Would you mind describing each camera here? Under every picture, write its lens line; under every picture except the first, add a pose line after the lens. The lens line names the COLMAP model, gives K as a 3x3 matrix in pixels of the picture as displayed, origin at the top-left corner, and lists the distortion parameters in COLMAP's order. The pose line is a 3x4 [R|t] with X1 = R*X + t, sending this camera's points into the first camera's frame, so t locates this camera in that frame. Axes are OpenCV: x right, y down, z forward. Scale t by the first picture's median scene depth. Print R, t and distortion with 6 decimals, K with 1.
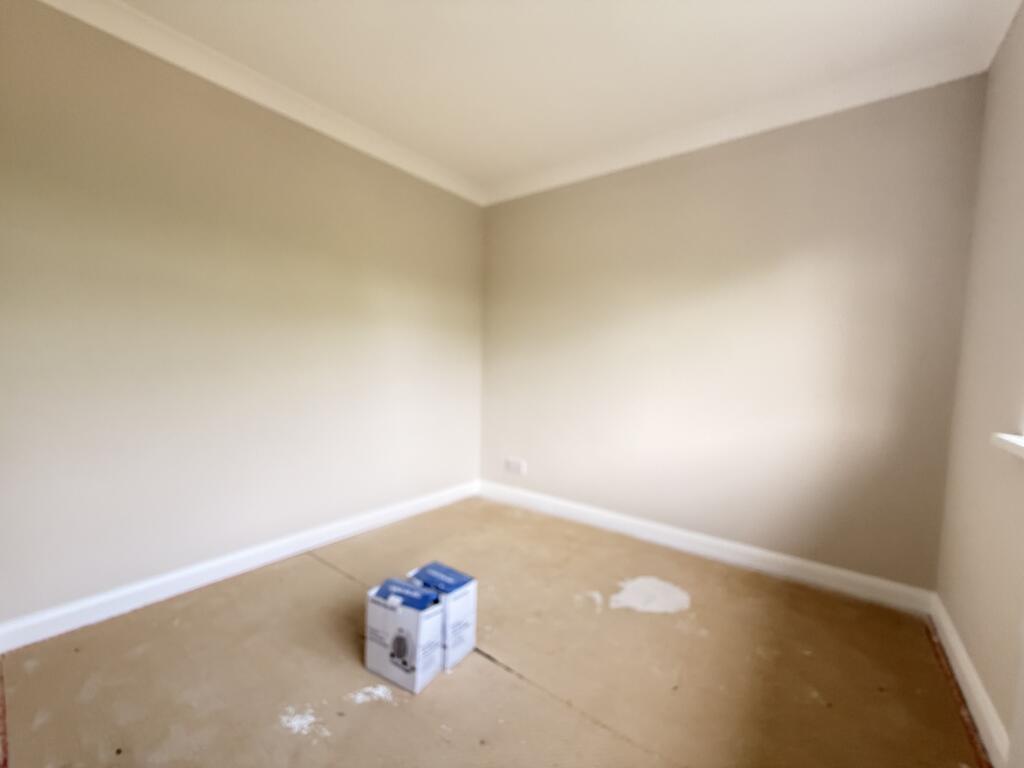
lens RADIAL K [[417.0, 0, 512.0], [0, 417.0, 384.0], [0, 0, 1]] dist [-0.002051, -0.000446]
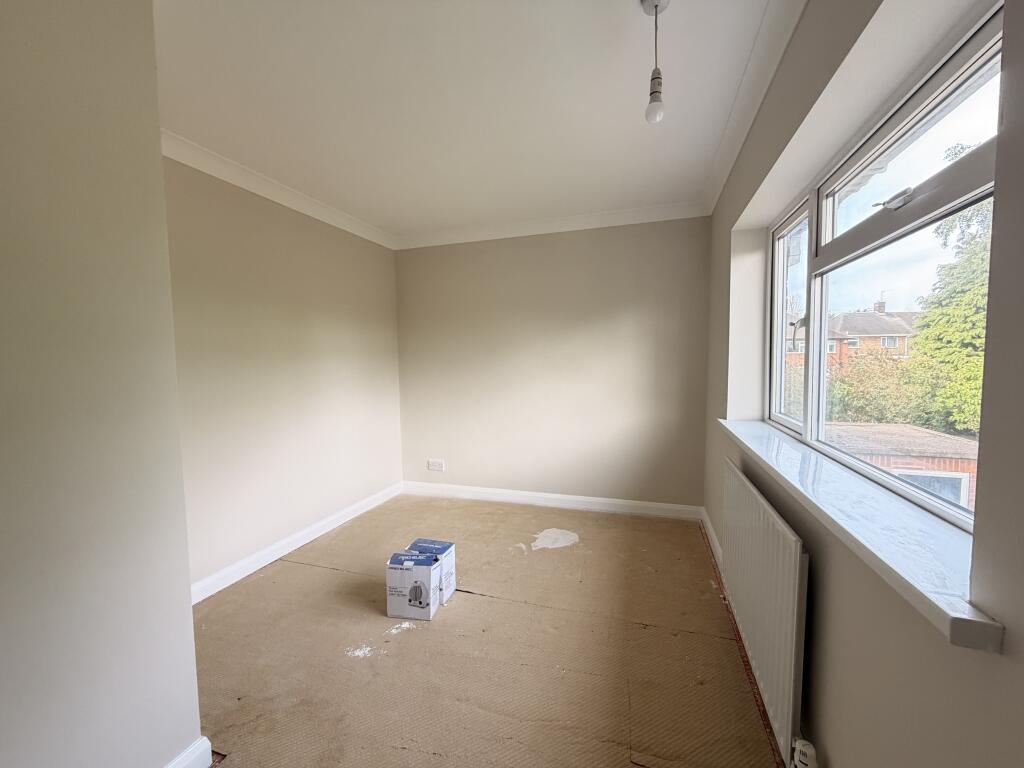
lens RADIAL K [[410.7, 0, 512.0], [0, 410.7, 384.0], [0, 0, 1]] dist [0.000144, -0.000036]
pose [[0.942606, -0.058736, 0.328701, -0.343048], [0.055865, 0.998273, 0.018180, -0.111016], [-0.329201, 0.001227, 0.944259, -0.448587]]
